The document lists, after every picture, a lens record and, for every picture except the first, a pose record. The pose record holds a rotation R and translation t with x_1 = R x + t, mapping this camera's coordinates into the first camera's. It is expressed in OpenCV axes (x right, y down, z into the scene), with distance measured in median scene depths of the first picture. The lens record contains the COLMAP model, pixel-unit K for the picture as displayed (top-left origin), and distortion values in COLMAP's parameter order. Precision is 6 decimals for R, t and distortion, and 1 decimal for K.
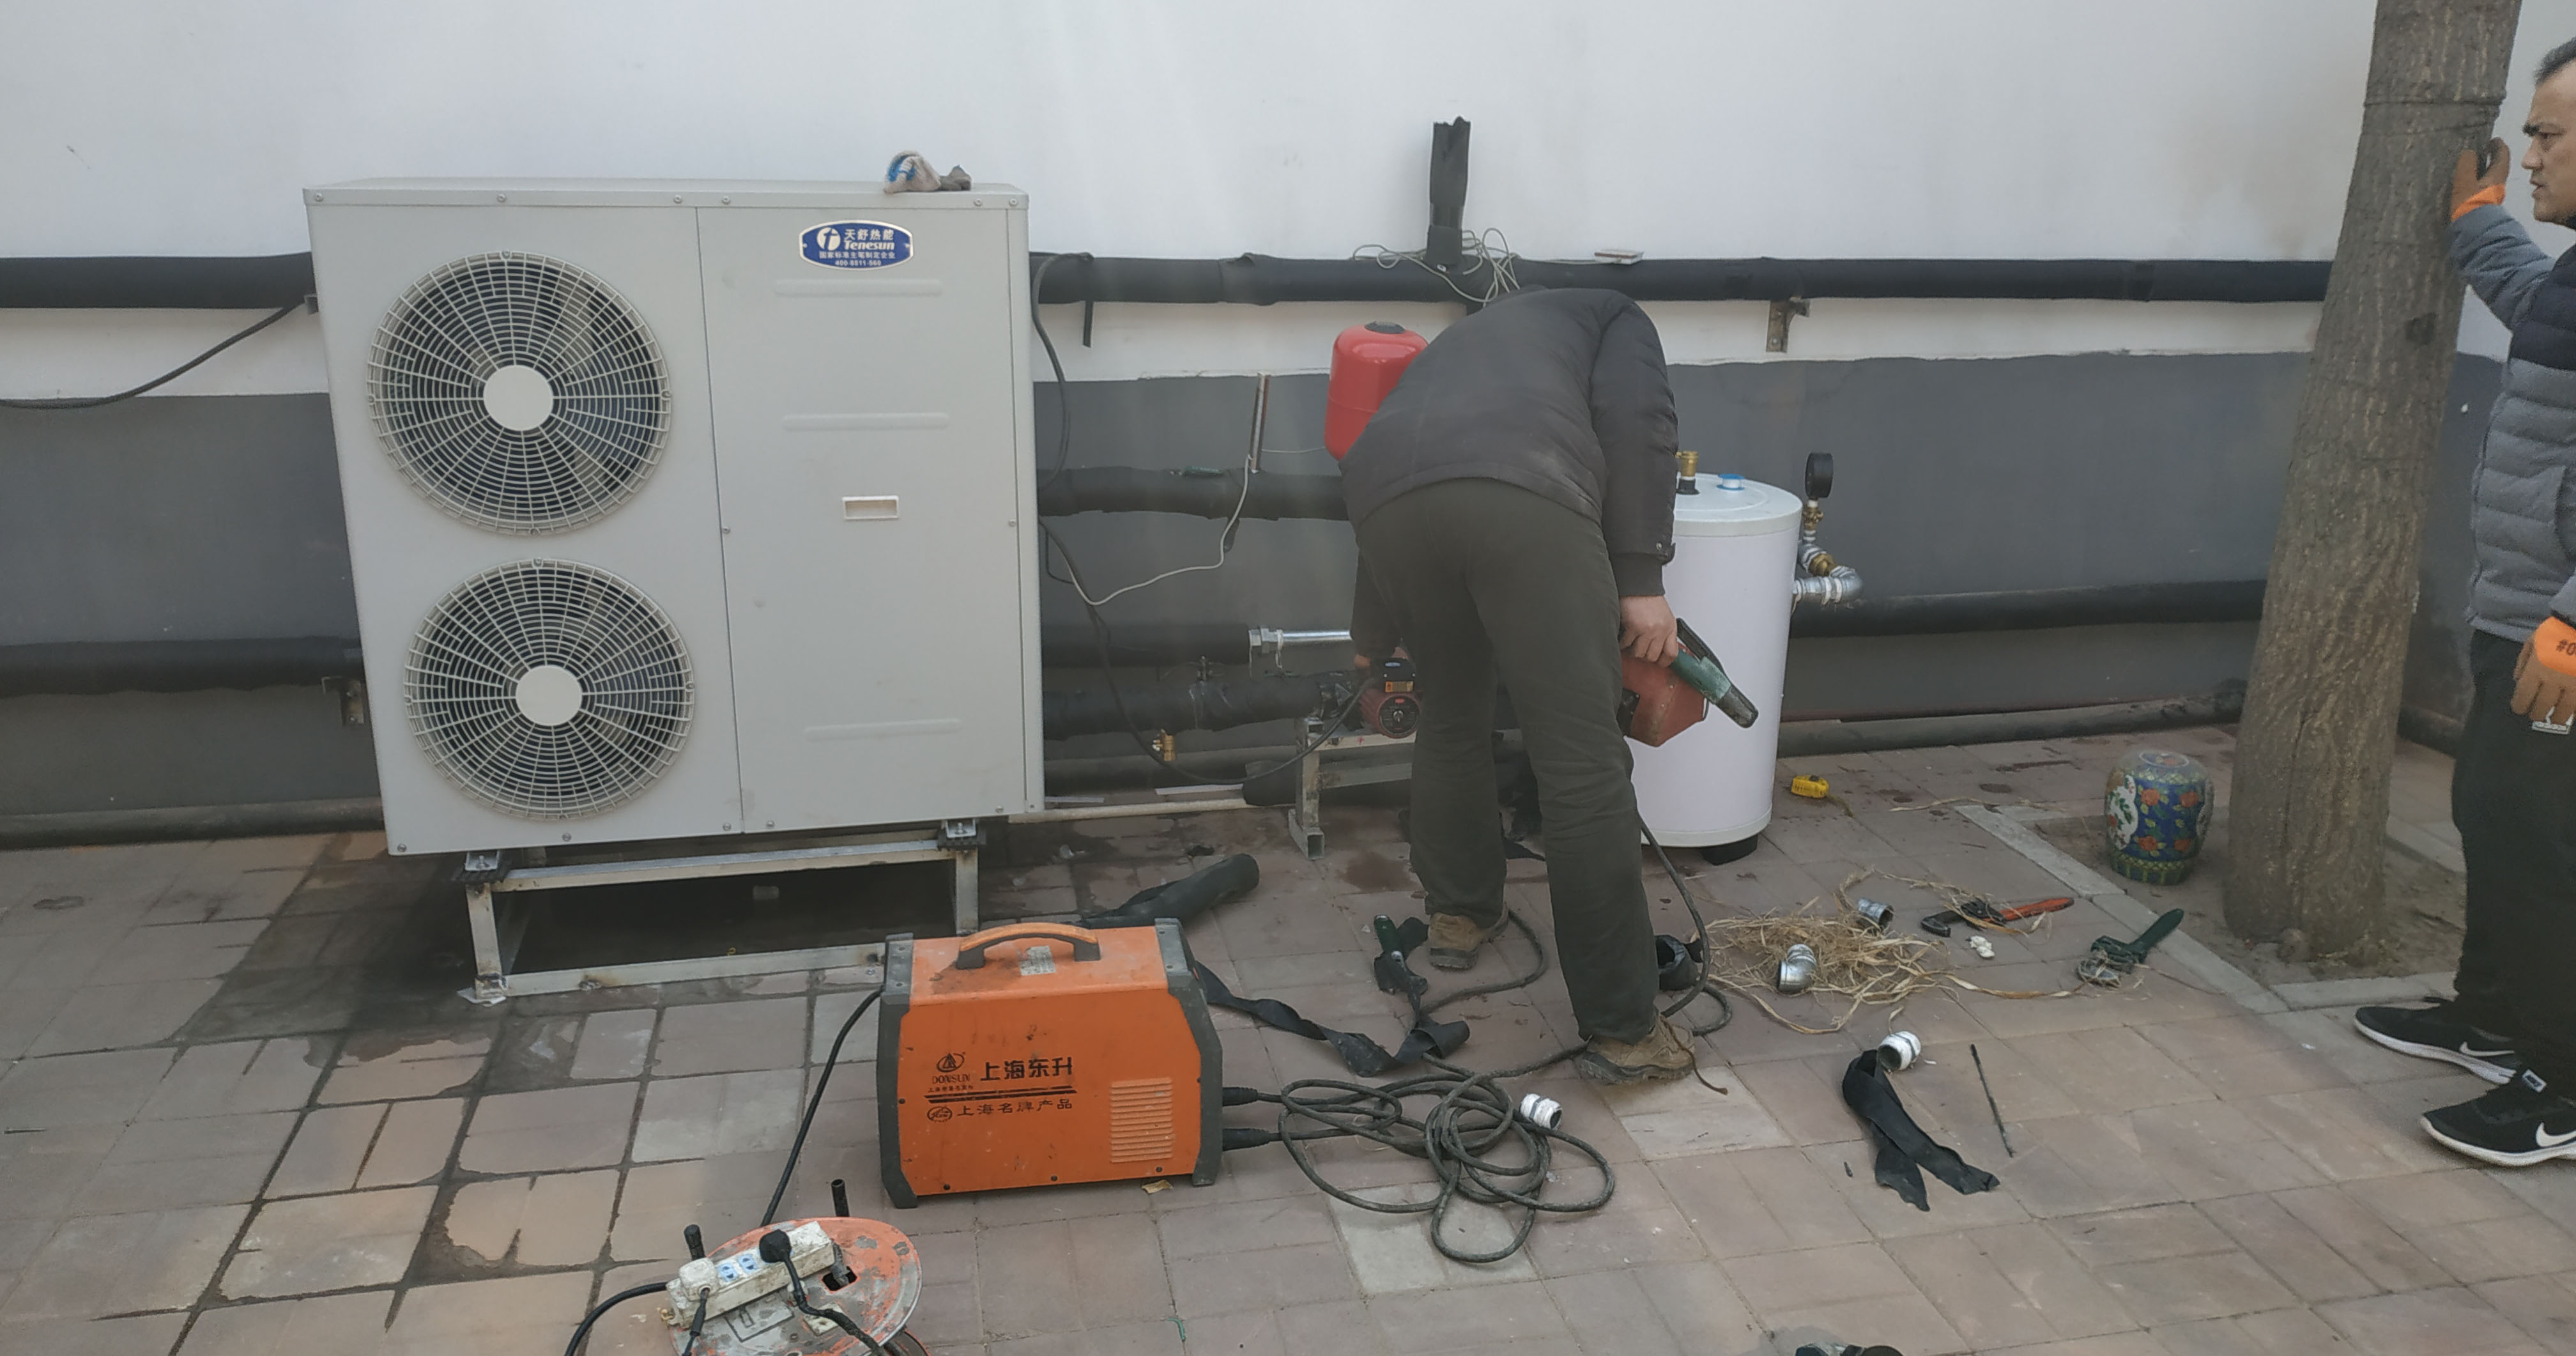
lens RADIAL K [[1854.2, 0, 1287.7], [0, 1854.2, 681.4], [0, 0, 1]] dist [0.008300, -0.045078]
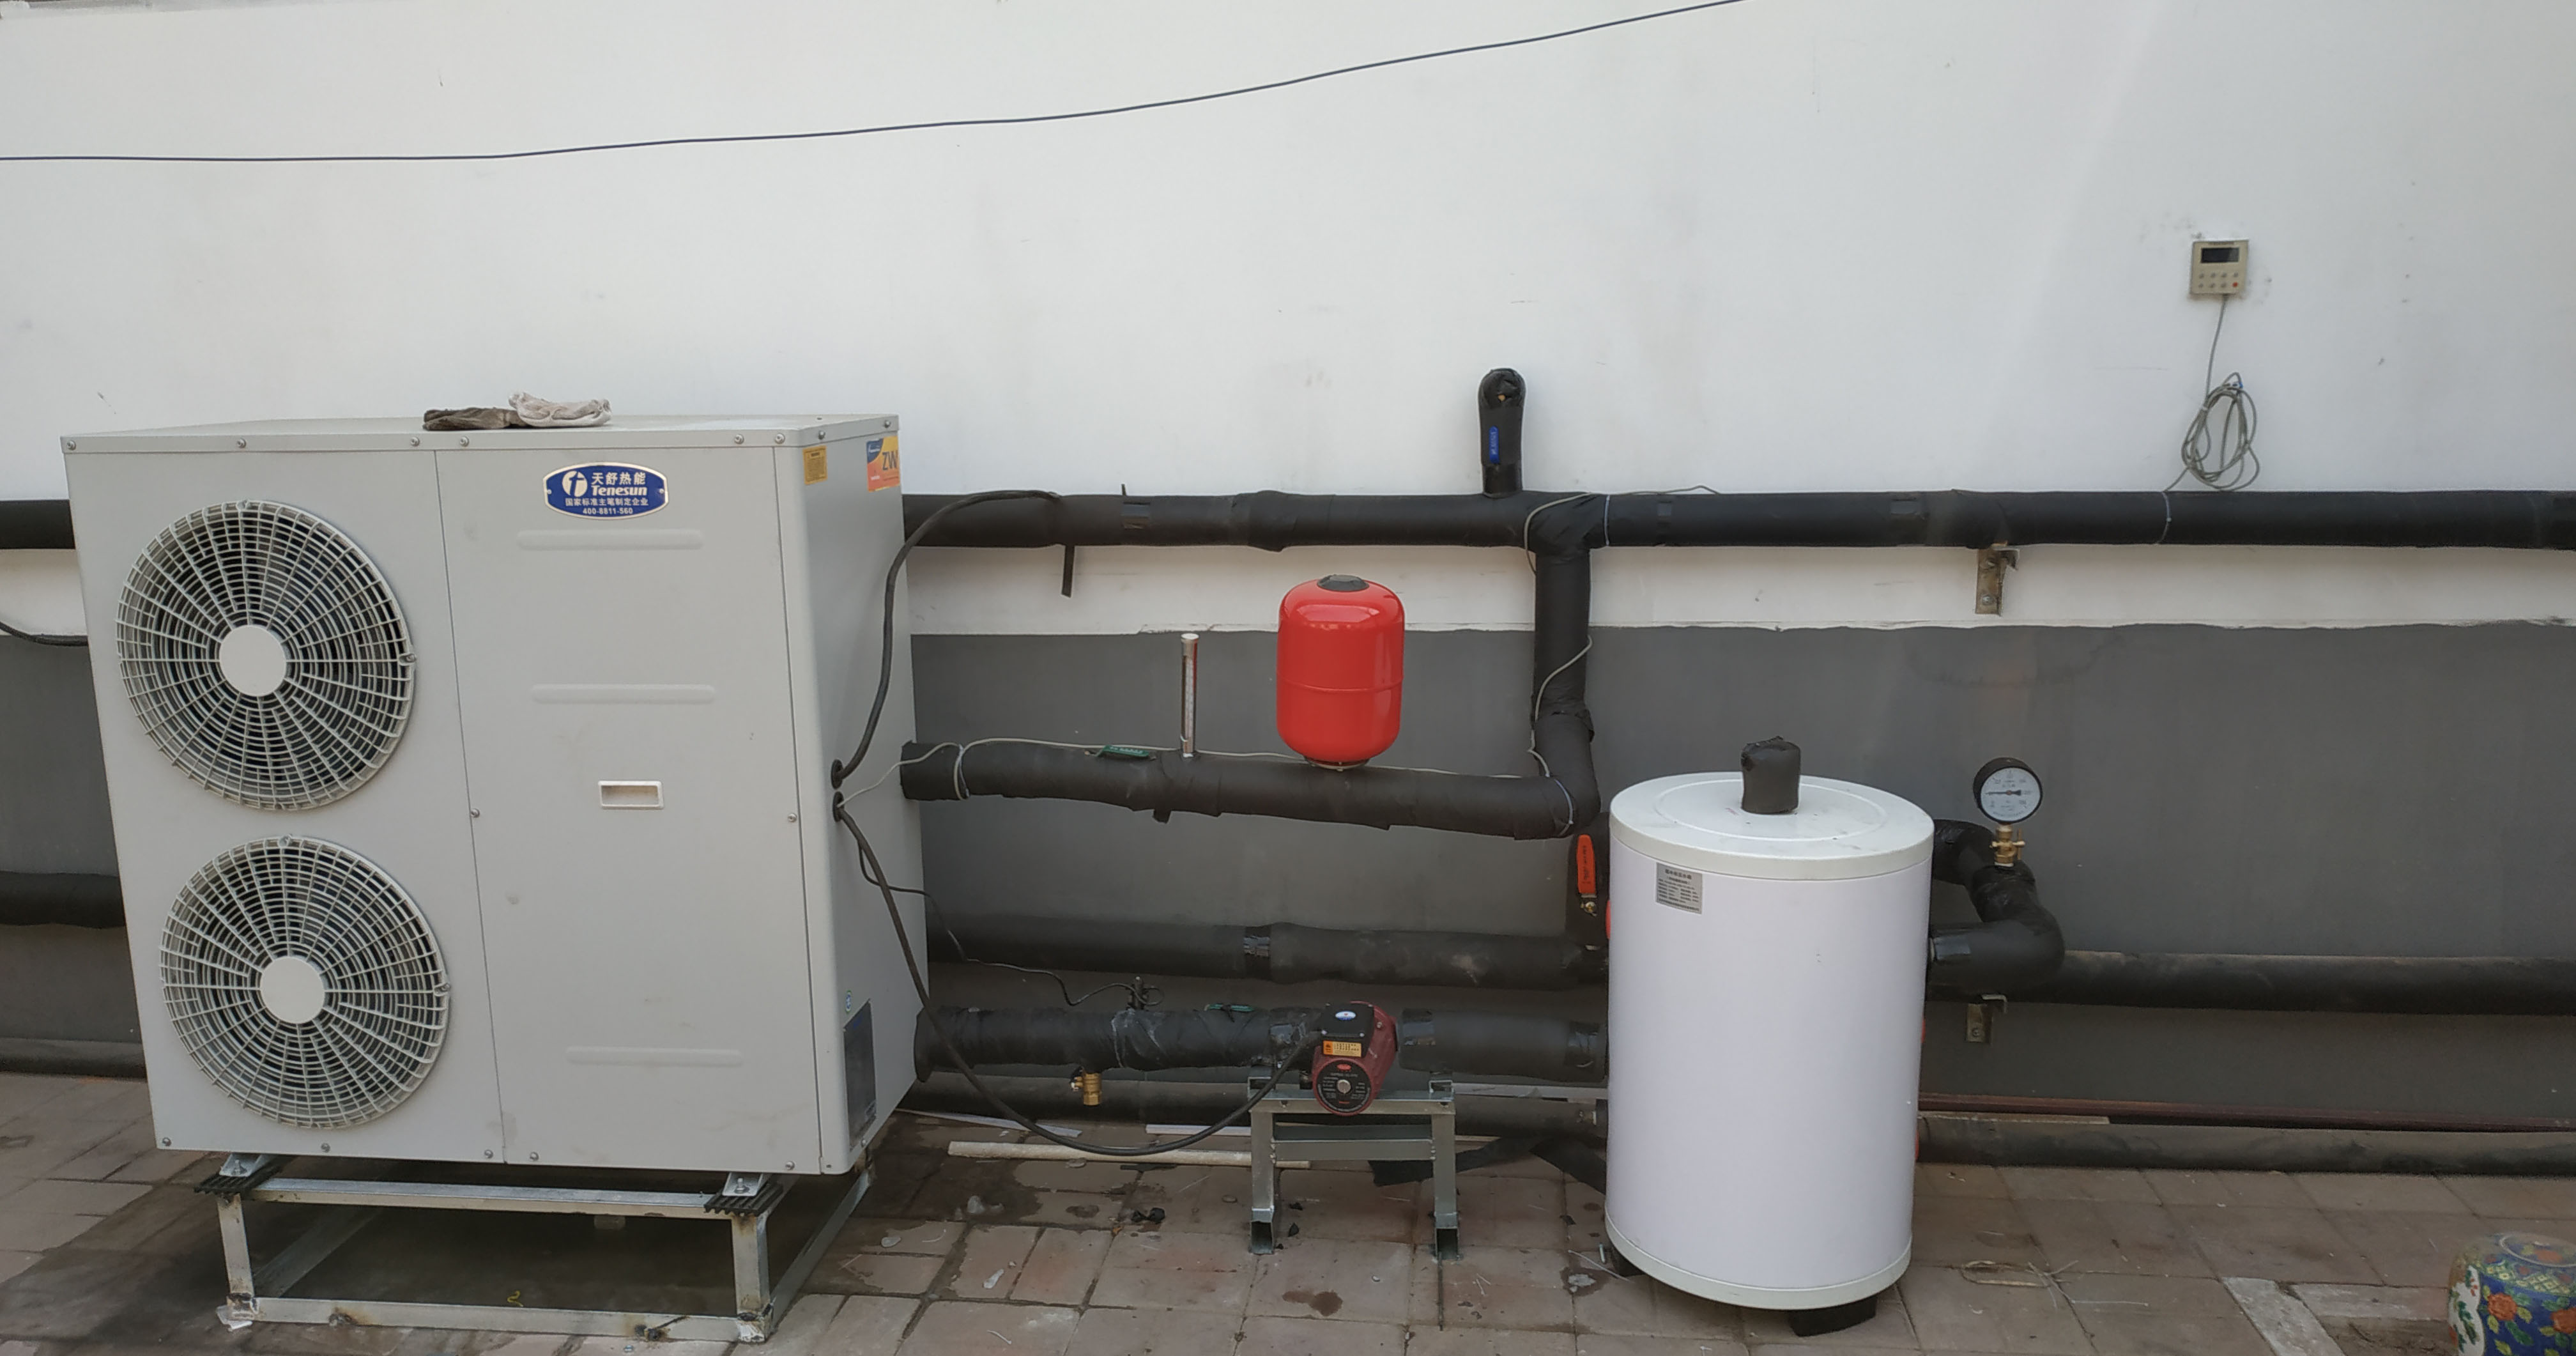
lens RADIAL K [[1854.2, 0, 1293.1], [0, 1854.2, 684.5], [0, 0, 1]] dist [0.008300, -0.045078]
pose [[0.947667, 0.031498, -0.317704, 0.320962], [-0.064993, 0.993316, -0.095387, -0.081112], [0.312576, 0.111044, 0.943380, 0.287310]]
